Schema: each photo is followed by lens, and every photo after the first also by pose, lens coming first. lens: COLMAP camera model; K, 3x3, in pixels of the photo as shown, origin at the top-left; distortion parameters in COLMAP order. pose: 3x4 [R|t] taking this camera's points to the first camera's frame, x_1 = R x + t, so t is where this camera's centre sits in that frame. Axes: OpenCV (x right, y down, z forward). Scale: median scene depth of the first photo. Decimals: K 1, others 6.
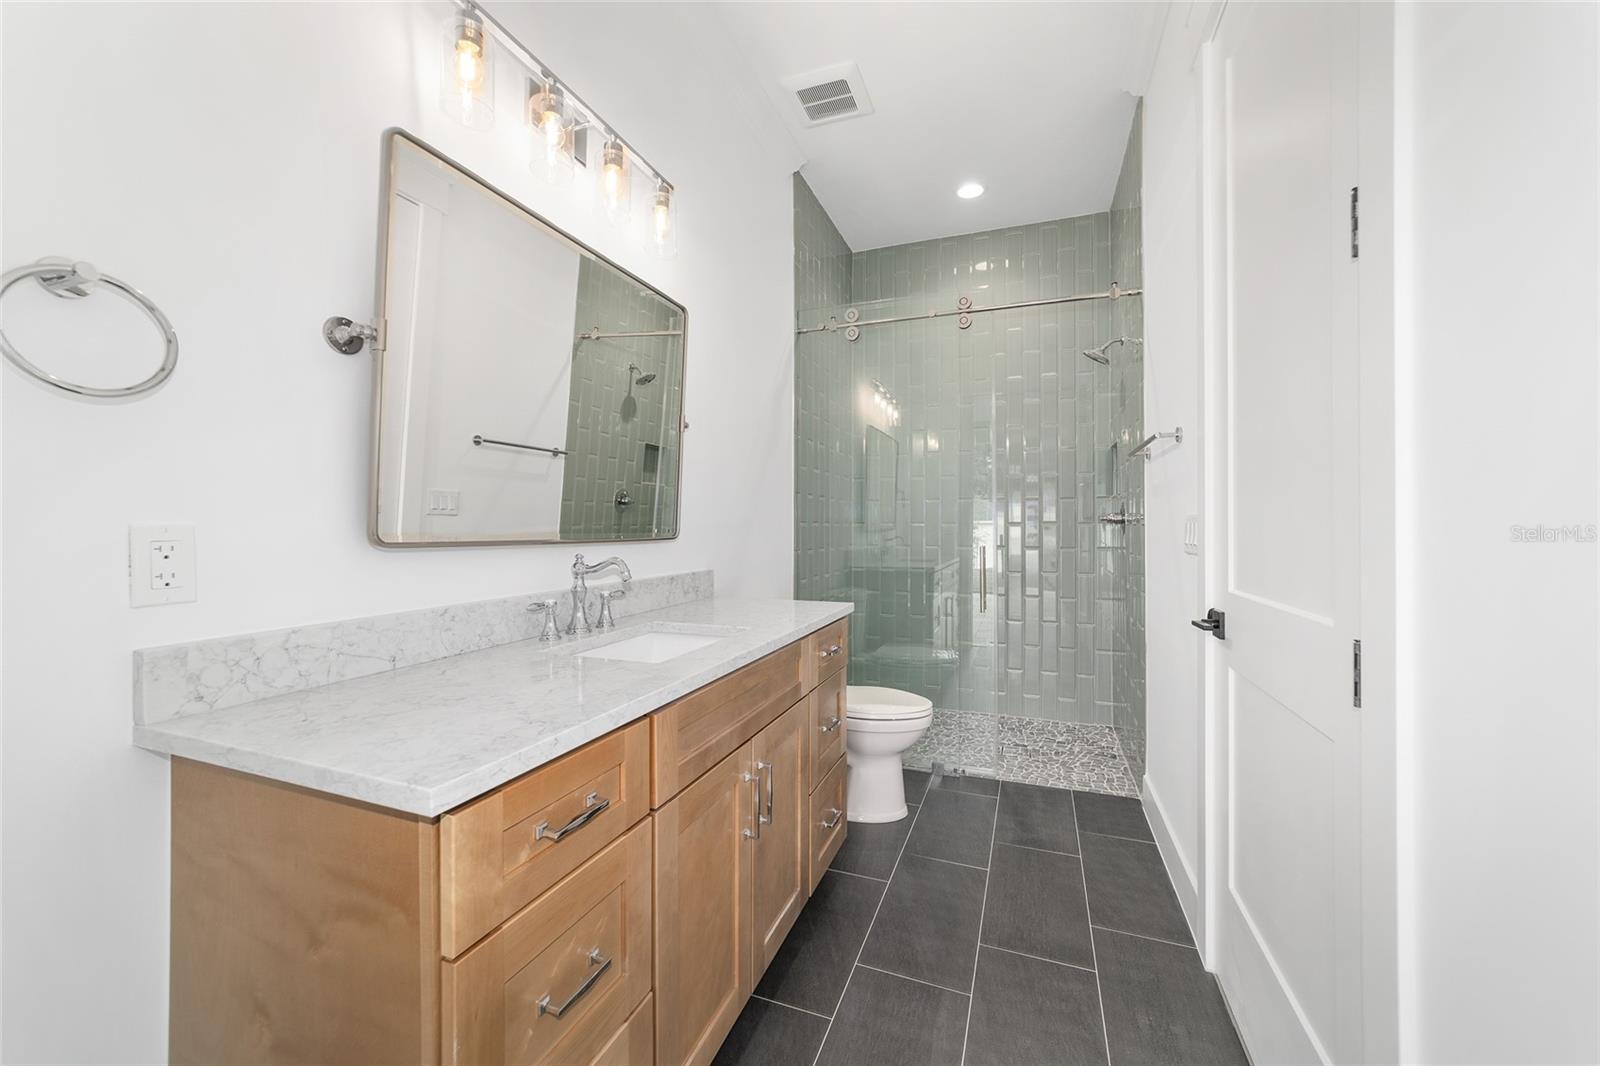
lens RADIAL K [[615.2, 0, 793.5], [0, 615.2, 524.3], [0, 0, 1]] dist [-0.013432, 0.006463]
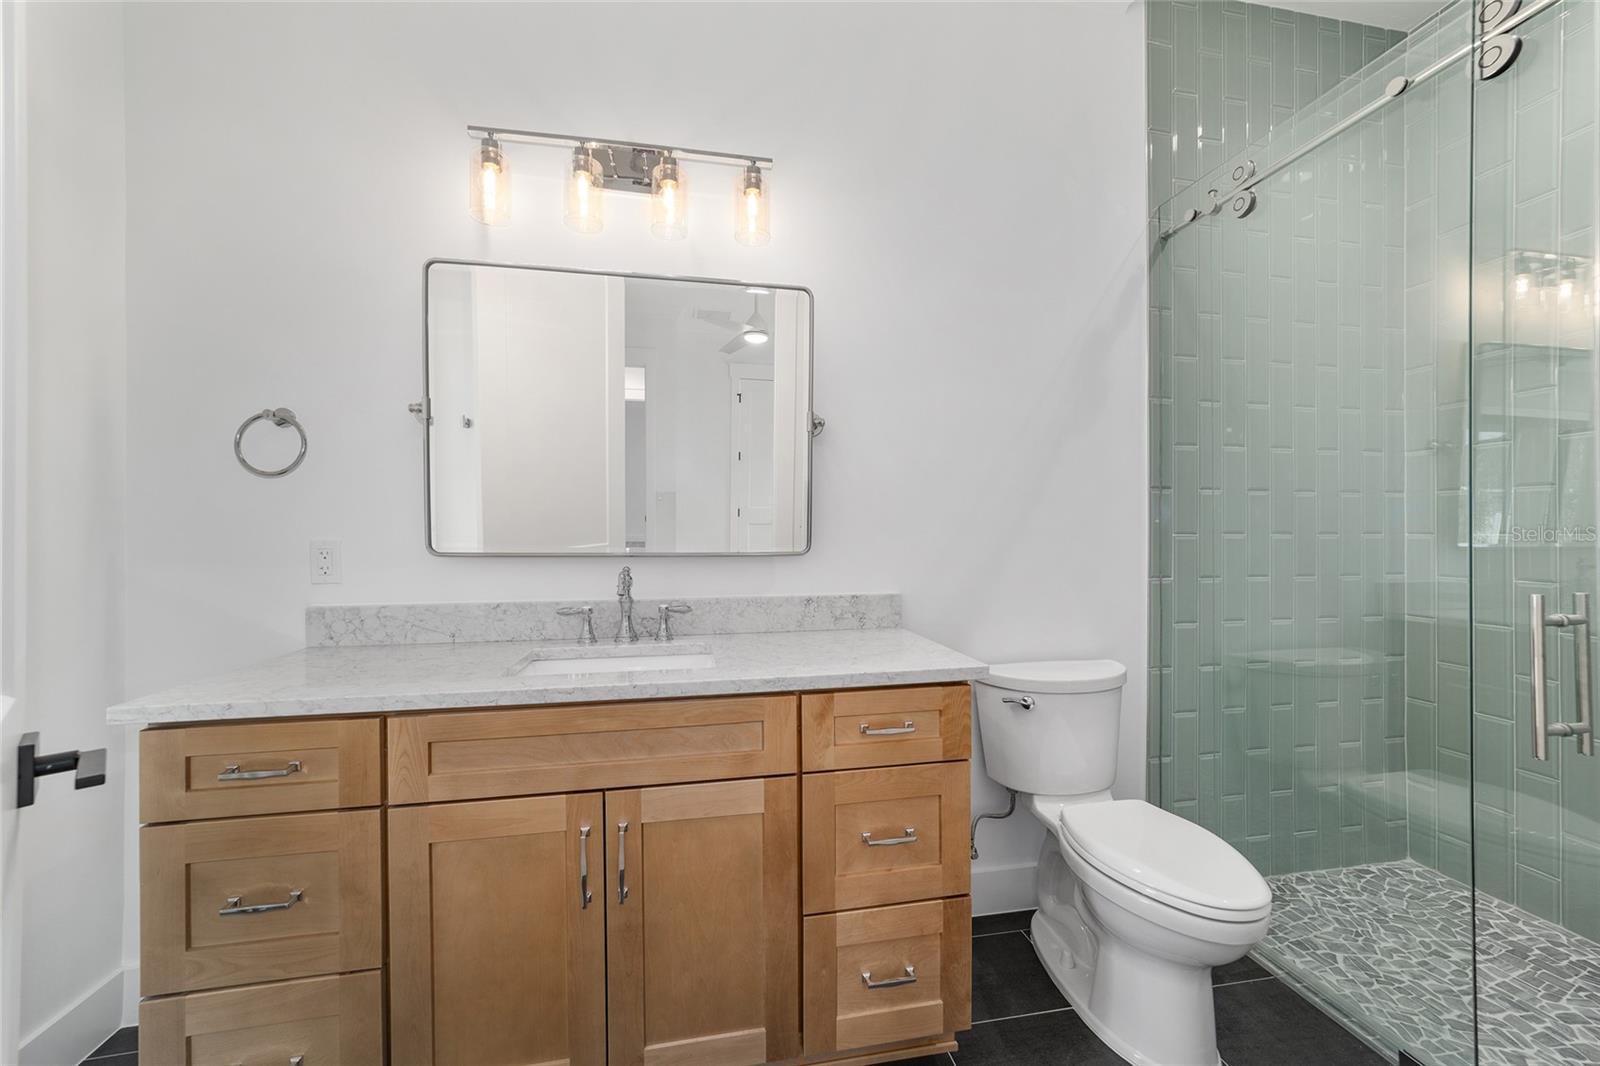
lens RADIAL K [[615.2, 0, 798.7], [0, 615.2, 533.4], [0, 0, 1]] dist [-0.013432, 0.006463]
pose [[0.530046, -0.000657, -0.847969, 0.918272], [0.002002, 0.999998, 0.000476, -0.012253], [0.847966, -0.001950, 0.530046, 0.890279]]
